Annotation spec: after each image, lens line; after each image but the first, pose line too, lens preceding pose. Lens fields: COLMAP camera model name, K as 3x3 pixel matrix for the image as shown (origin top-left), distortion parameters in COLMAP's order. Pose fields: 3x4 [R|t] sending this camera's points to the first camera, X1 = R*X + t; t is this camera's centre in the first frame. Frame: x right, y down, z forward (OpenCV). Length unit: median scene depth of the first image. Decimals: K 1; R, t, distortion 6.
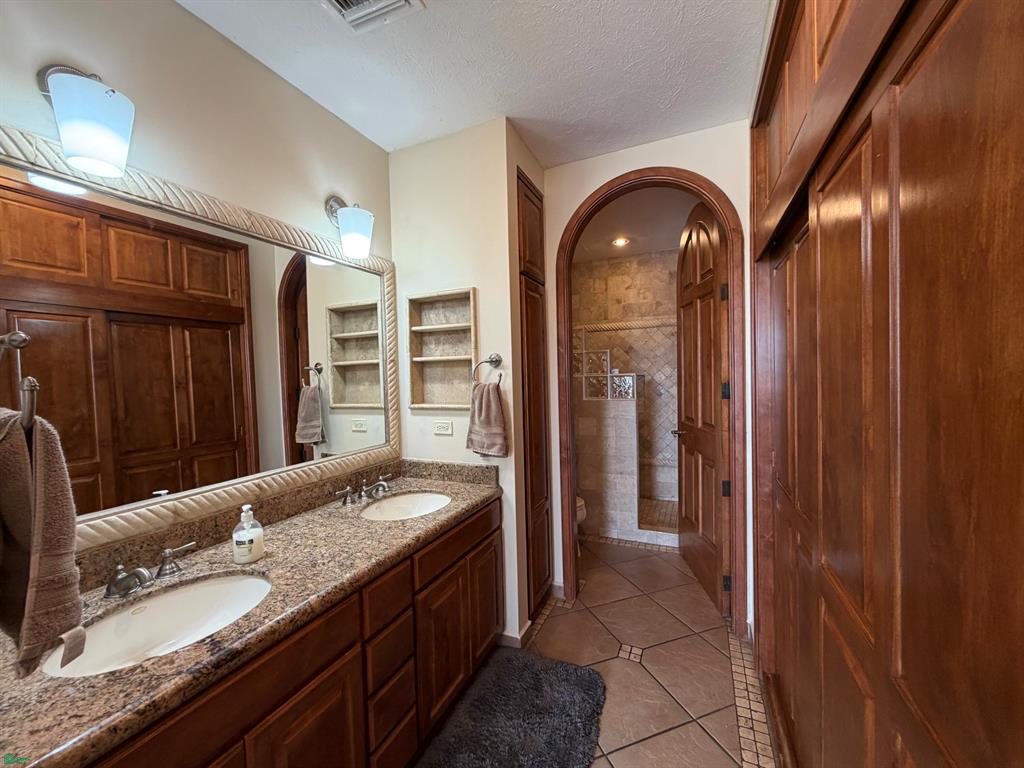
lens RADIAL K [[408.9, 0, 507.7], [0, 408.9, 384.4], [0, 0, 1]] dist [-0.001083, 0.000289]
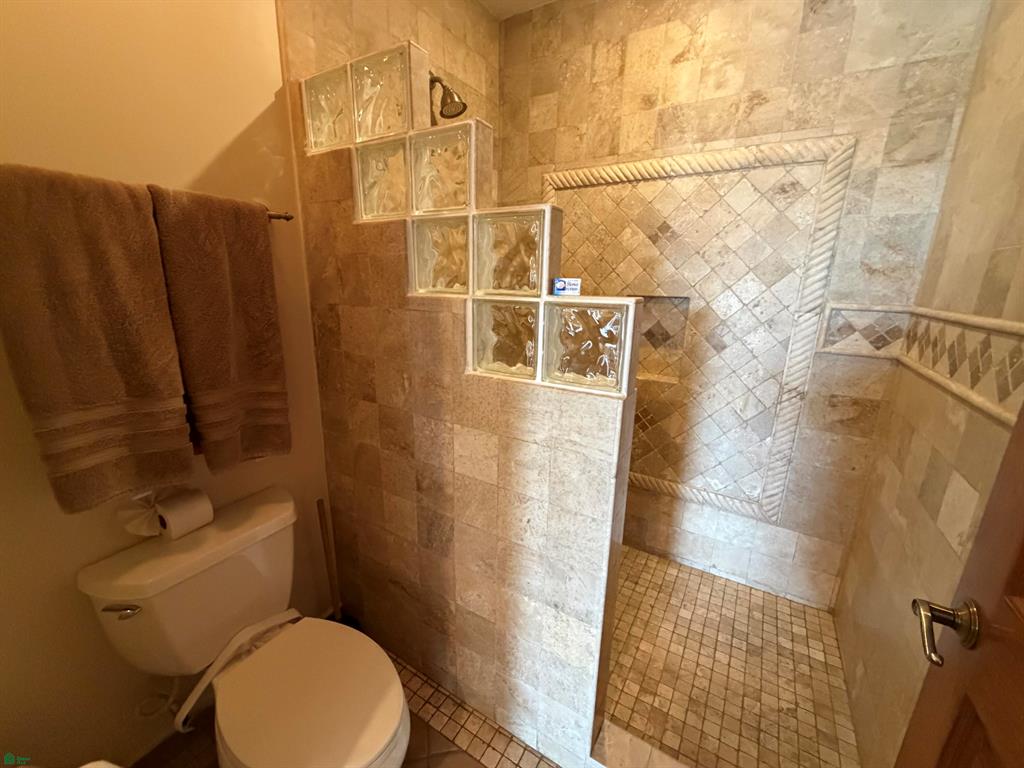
lens RADIAL K [[408.9, 0, 507.7], [0, 408.9, 384.4], [0, 0, 1]] dist [-0.001083, 0.000289]
pose [[0.991564, 0.071699, -0.107982, 0.203367], [-0.045810, 0.973162, 0.225517, -0.021744], [0.121253, -0.218668, 0.968237, 0.557665]]
